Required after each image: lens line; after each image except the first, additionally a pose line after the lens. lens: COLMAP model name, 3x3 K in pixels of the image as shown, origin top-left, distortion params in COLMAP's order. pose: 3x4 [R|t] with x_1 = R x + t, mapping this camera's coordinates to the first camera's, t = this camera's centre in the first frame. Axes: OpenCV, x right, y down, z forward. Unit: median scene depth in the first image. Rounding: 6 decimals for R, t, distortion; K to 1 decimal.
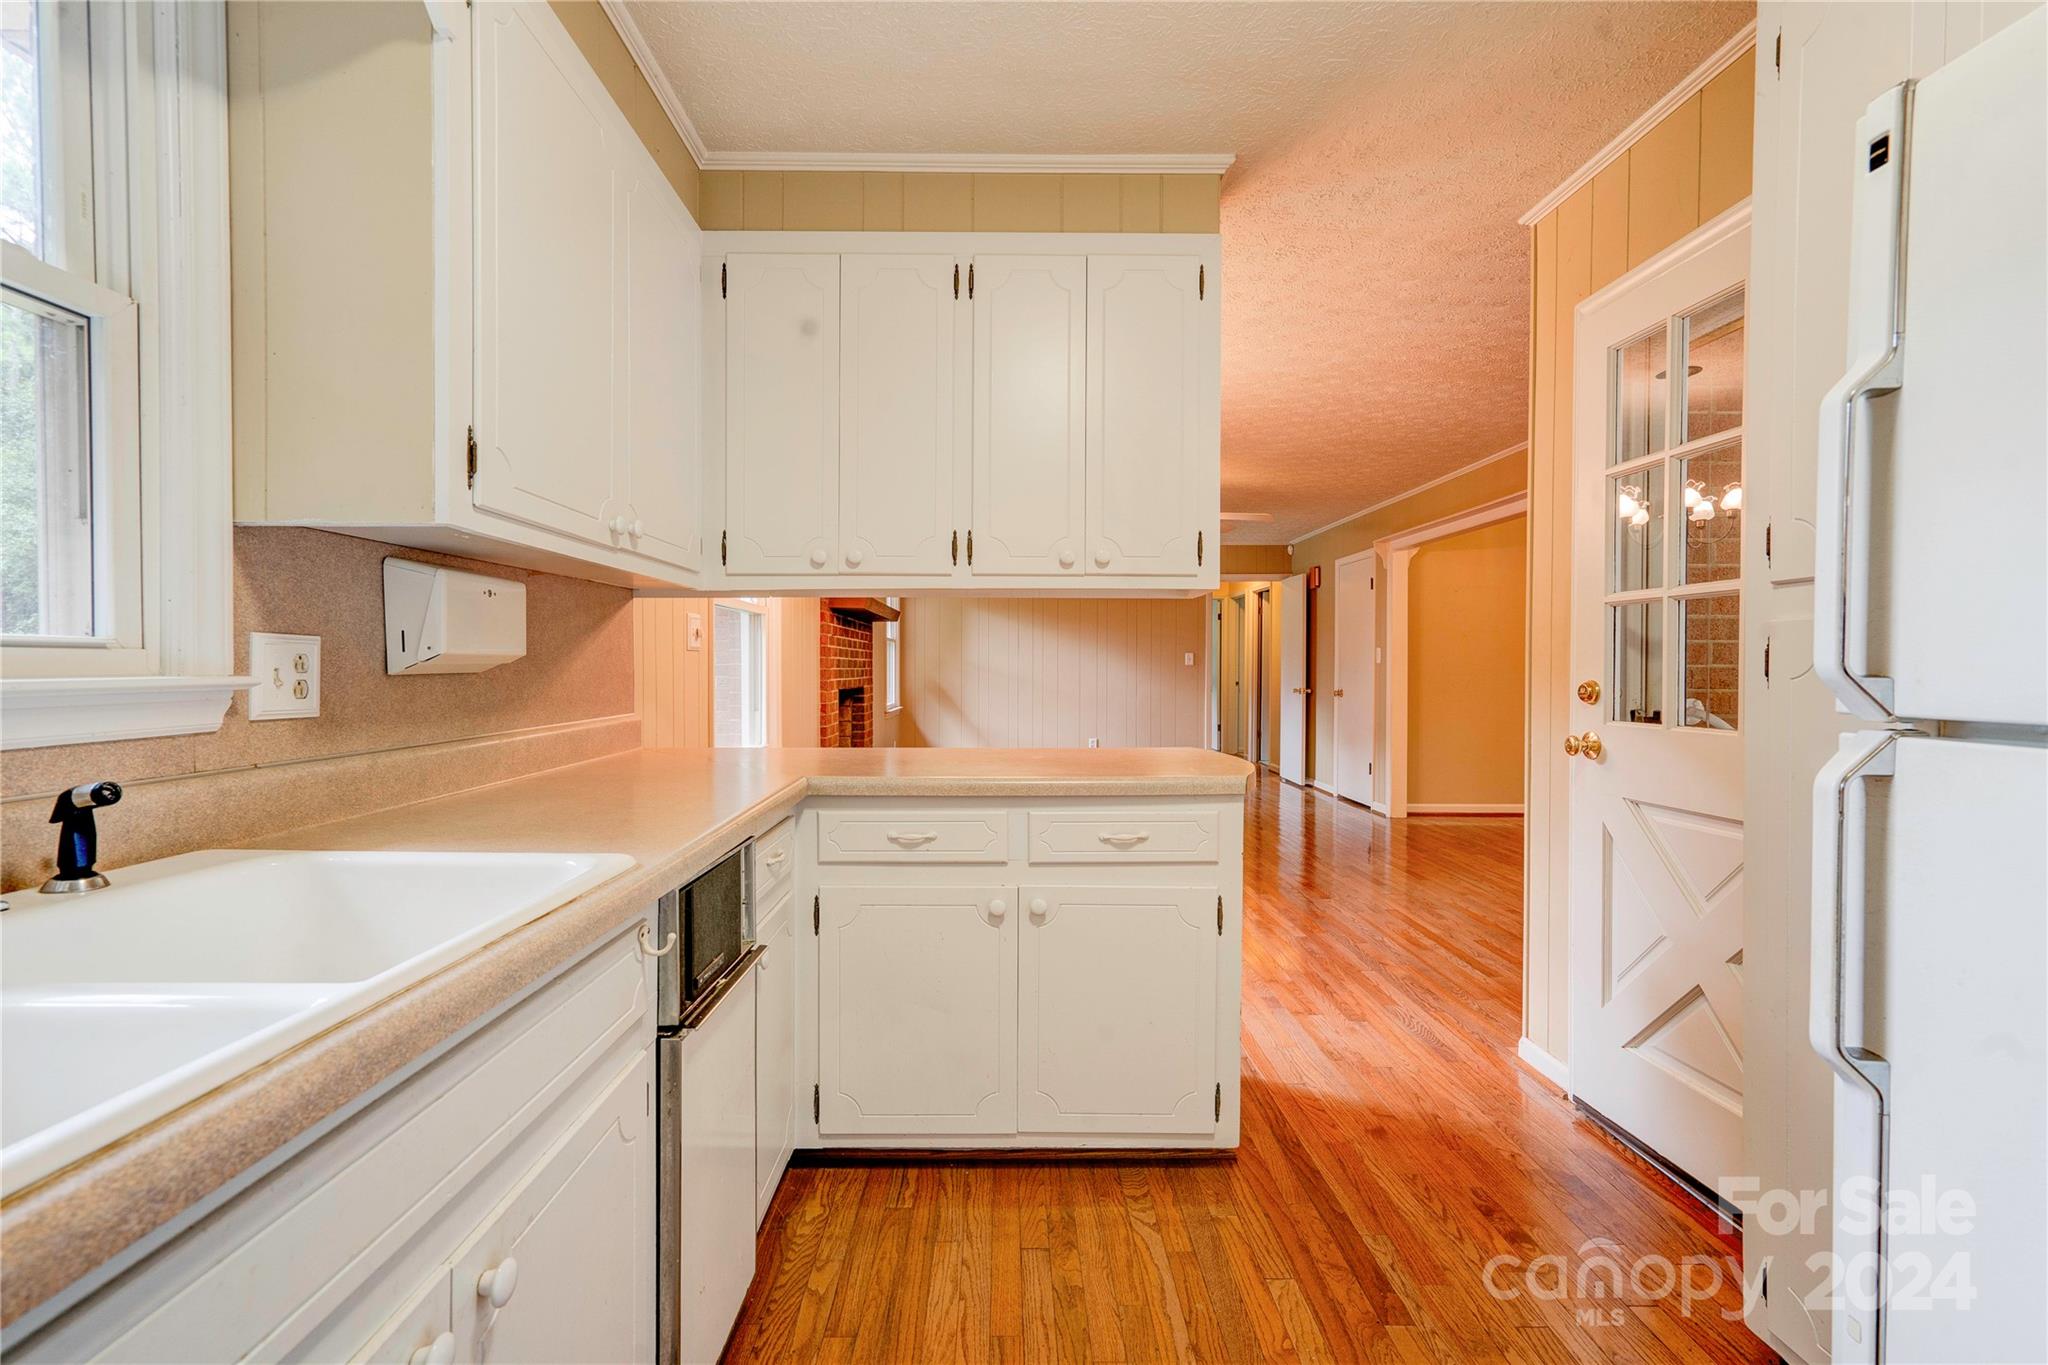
lens RADIAL K [[932.9, 0, 1011.5], [0, 932.9, 675.0], [0, 0, 1]] dist [-0.013940, 0.019796]
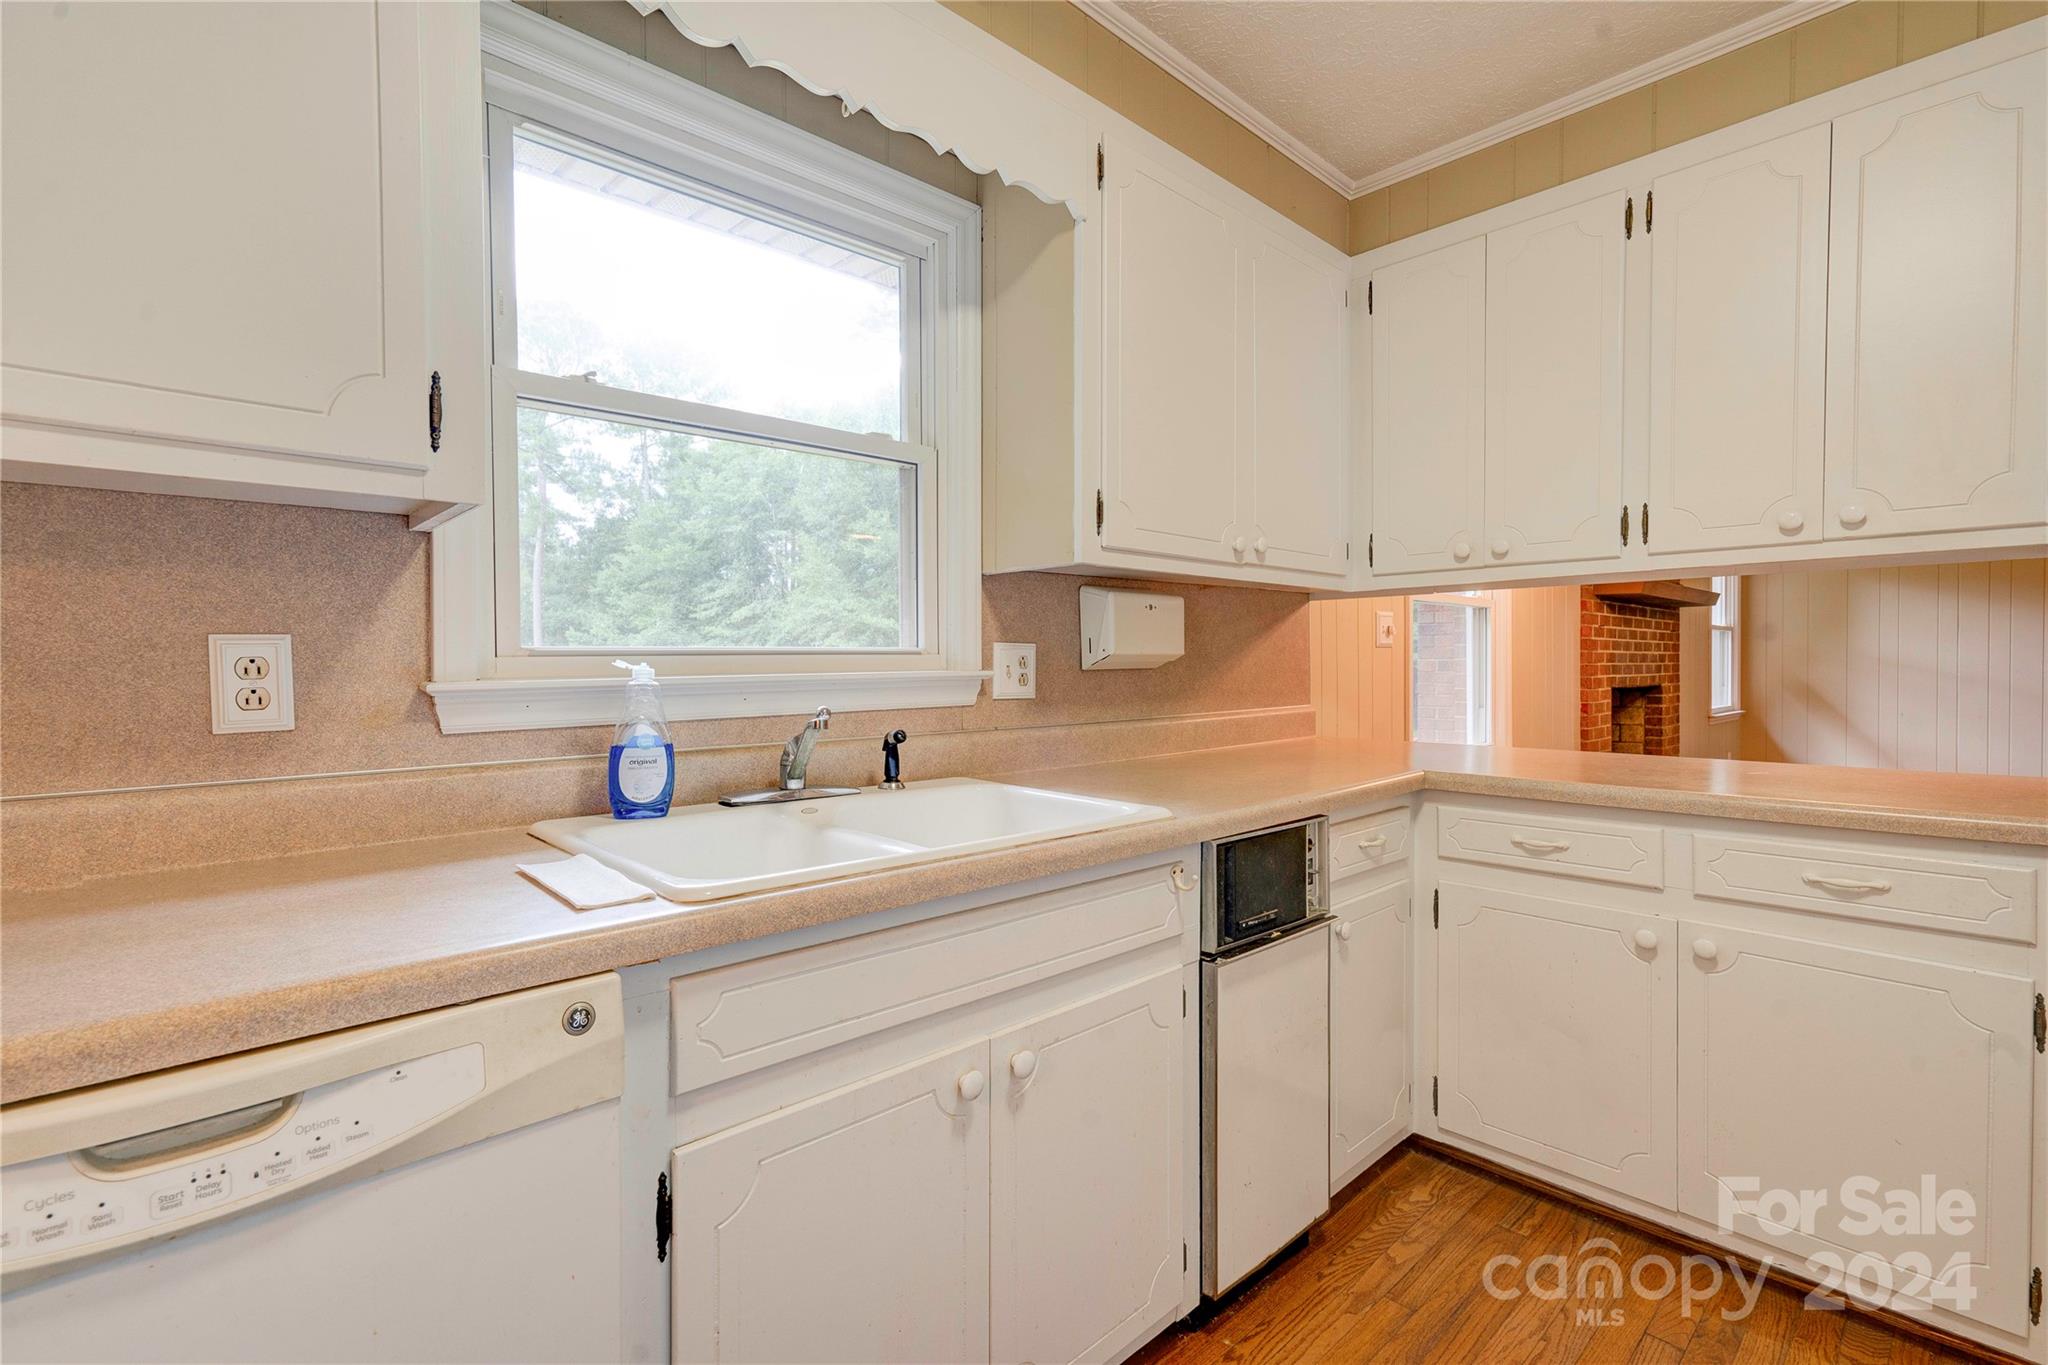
lens RADIAL K [[932.9, 0, 1011.5], [0, 932.9, 675.0], [0, 0, 1]] dist [-0.013940, 0.019796]
pose [[0.674685, 0.003806, -0.738096, 0.199200], [-0.000784, 0.999990, 0.004440, 0.000889], [0.738105, -0.002417, 0.674681, -0.016180]]
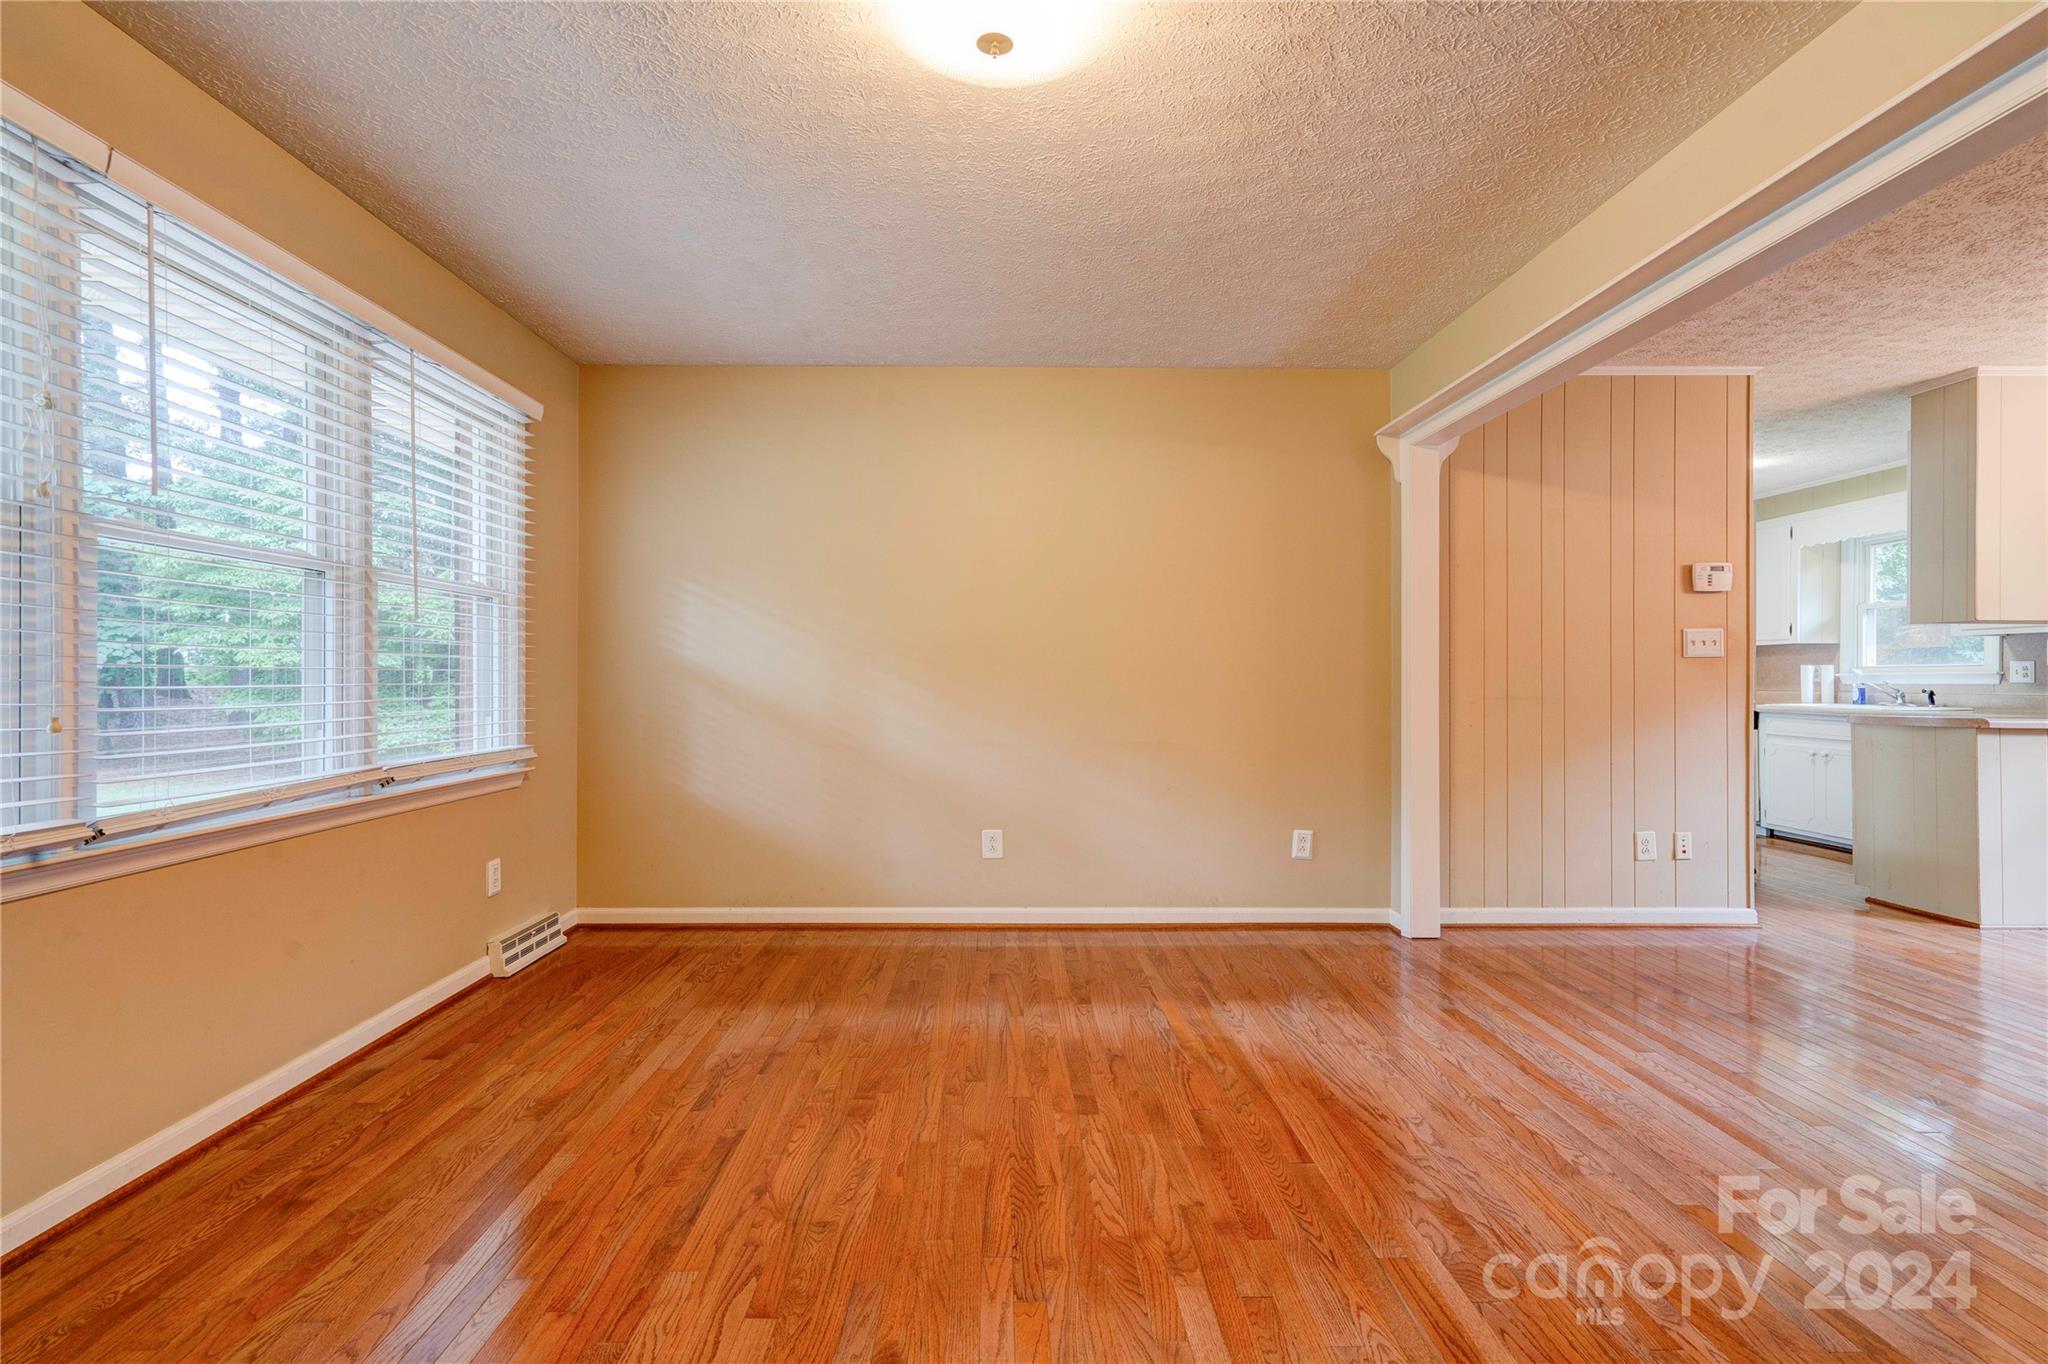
lens RADIAL K [[939.3, 0, 1013.6], [0, 939.3, 677.5], [0, 0, 1]] dist [-0.003036, 0.011125]
pose [[-0.999988, -0.004803, -0.001029, 2.020867], [-0.004811, 0.999954, 0.008279, 0.007425], [0.000989, 0.008284, -0.999965, 2.918064]]
